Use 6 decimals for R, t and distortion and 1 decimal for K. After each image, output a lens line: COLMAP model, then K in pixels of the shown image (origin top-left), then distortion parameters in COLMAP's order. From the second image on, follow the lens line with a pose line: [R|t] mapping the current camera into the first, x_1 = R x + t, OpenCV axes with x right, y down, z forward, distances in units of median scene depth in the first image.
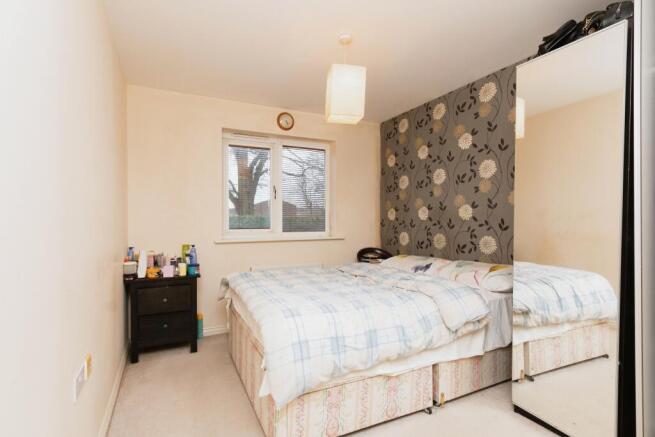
lens RADIAL K [[301.0, 0, 327.0], [0, 301.0, 217.5], [0, 0, 1]] dist [0.003319, -0.001545]
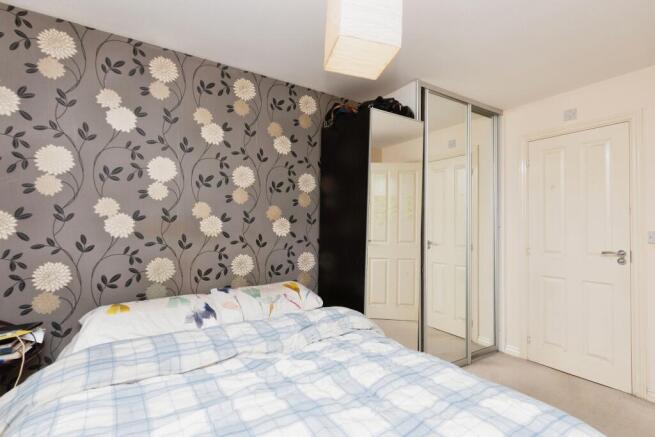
lens RADIAL K [[335.6, 0, 333.8], [0, 335.6, 229.0], [0, 0, 1]] dist [-0.000152, 0.000289]
pose [[-0.107523, 0.020426, 0.993993, -0.461125], [-0.001597, 0.999784, -0.020718, 0.007496], [-0.994201, -0.003816, -0.107467, 0.865483]]
